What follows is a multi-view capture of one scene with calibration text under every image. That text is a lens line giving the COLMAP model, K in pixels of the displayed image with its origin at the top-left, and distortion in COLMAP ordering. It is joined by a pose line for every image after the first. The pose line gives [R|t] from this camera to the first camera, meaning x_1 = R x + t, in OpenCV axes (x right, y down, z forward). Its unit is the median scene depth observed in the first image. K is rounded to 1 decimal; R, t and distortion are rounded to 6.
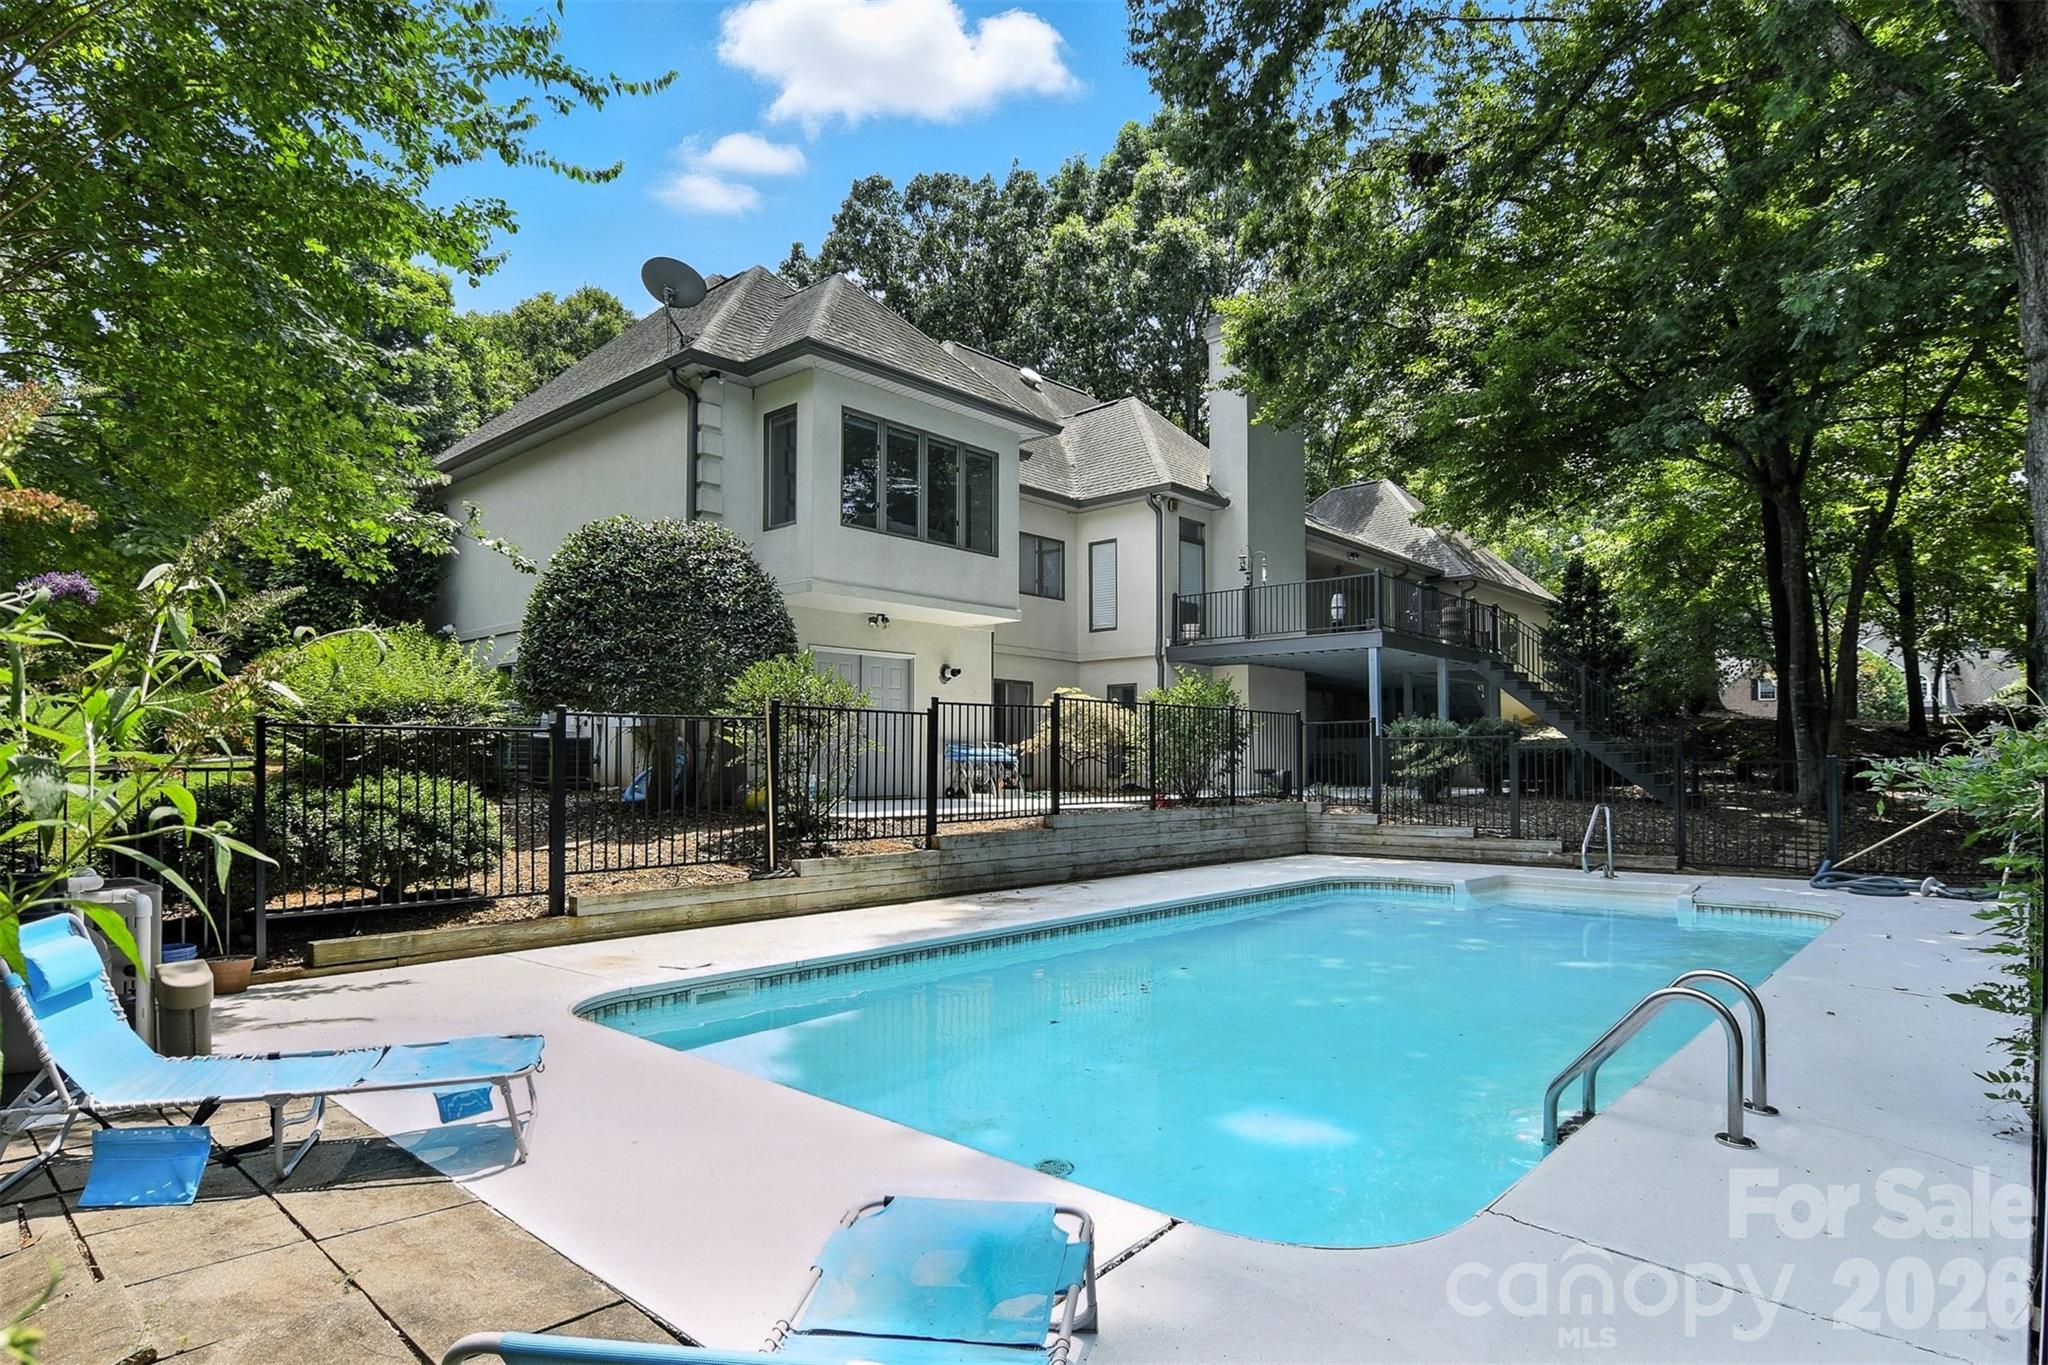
lens RADIAL K [[1099.9, 0, 1011.7], [0, 1099.9, 746.2], [0, 0, 1]] dist [-0.015195, 0.003077]
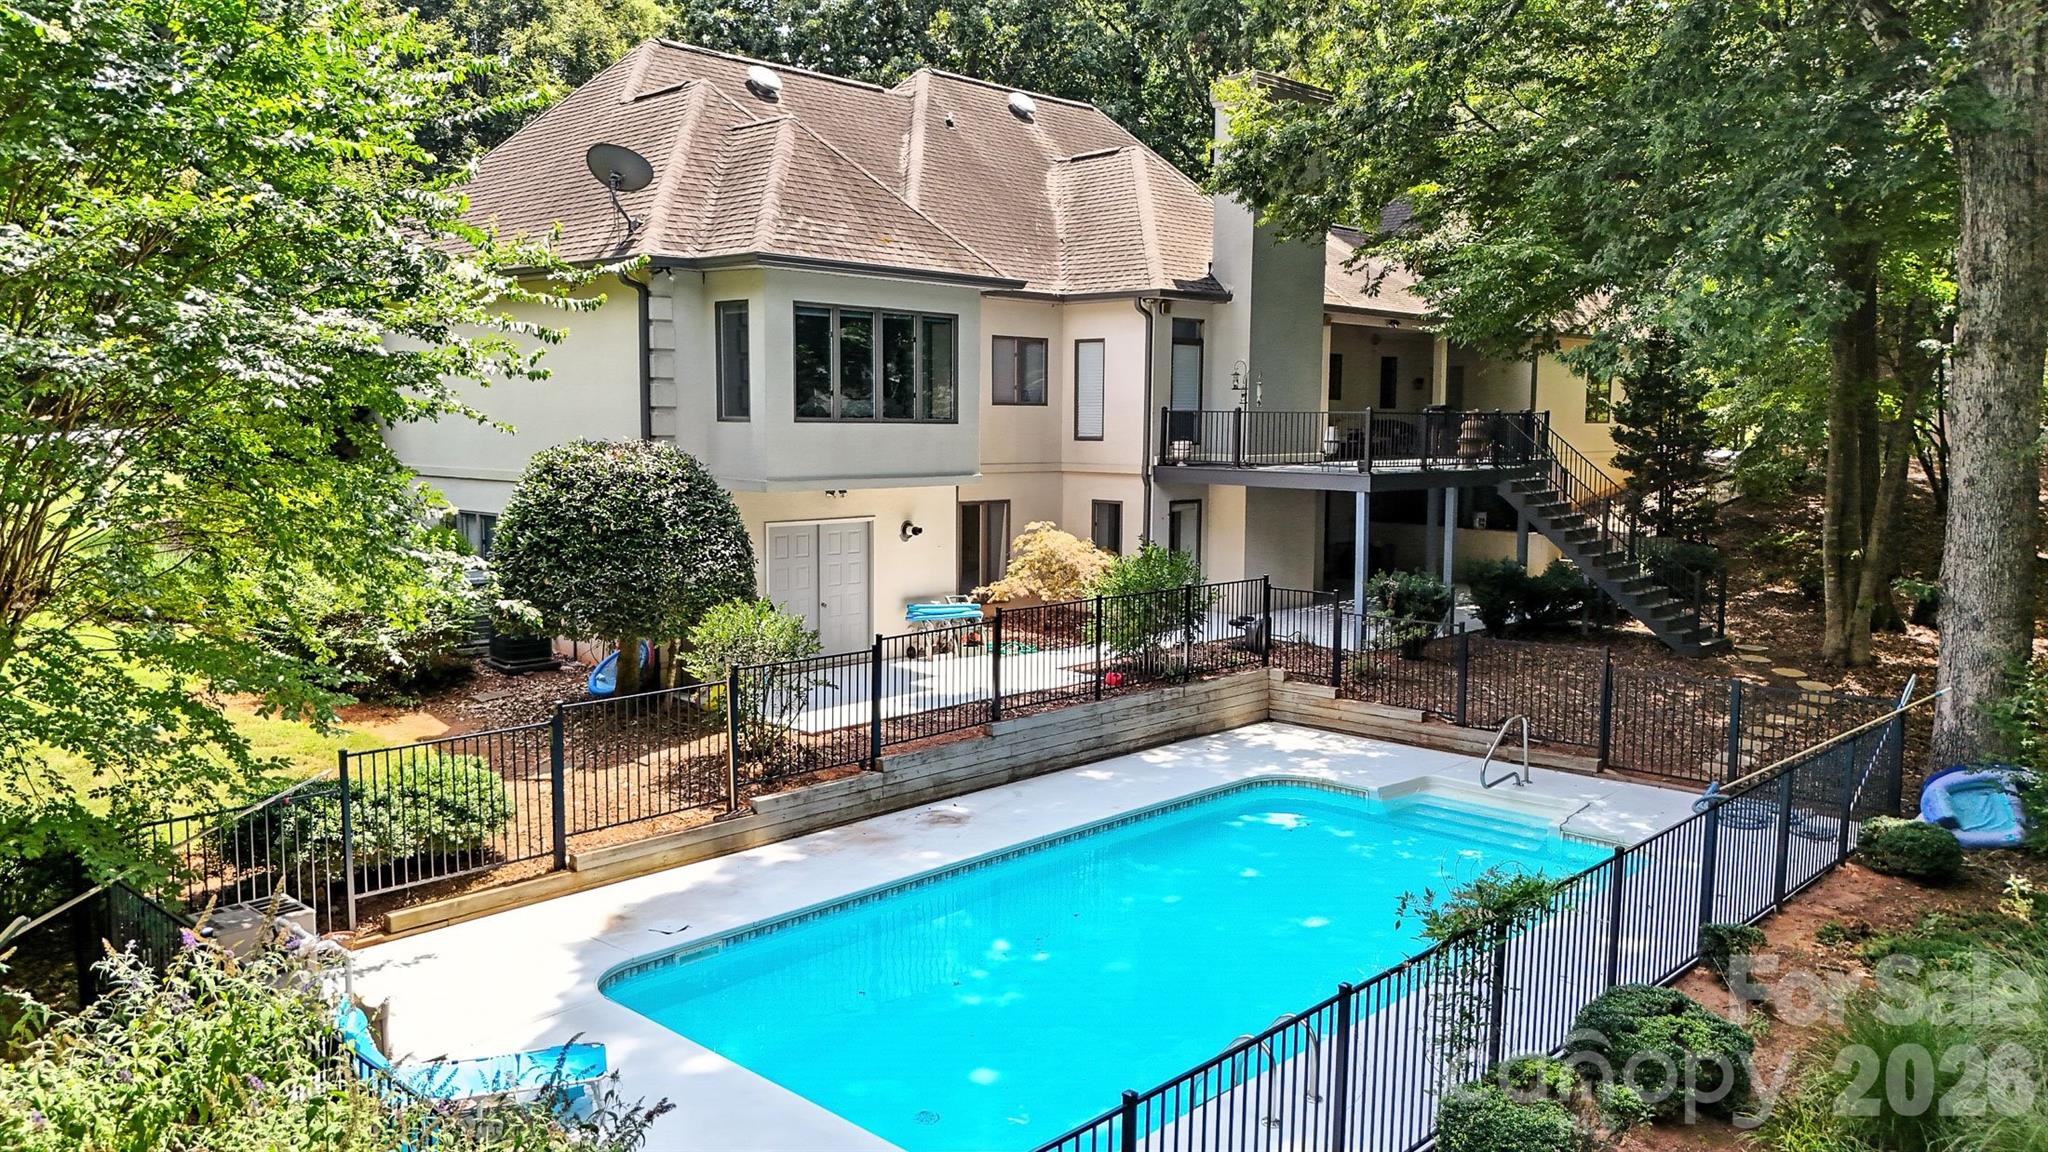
lens RADIAL K [[1503.8, 0, 1027.7], [0, 1503.8, 579.5], [0, 0, 1]] dist [0.036091, -0.019478]
pose [[0.999788, 0.010746, -0.017545, 0.083547], [-0.008182, 0.990092, 0.140183, -0.247500], [0.018877, -0.140010, 0.989970, -0.379184]]
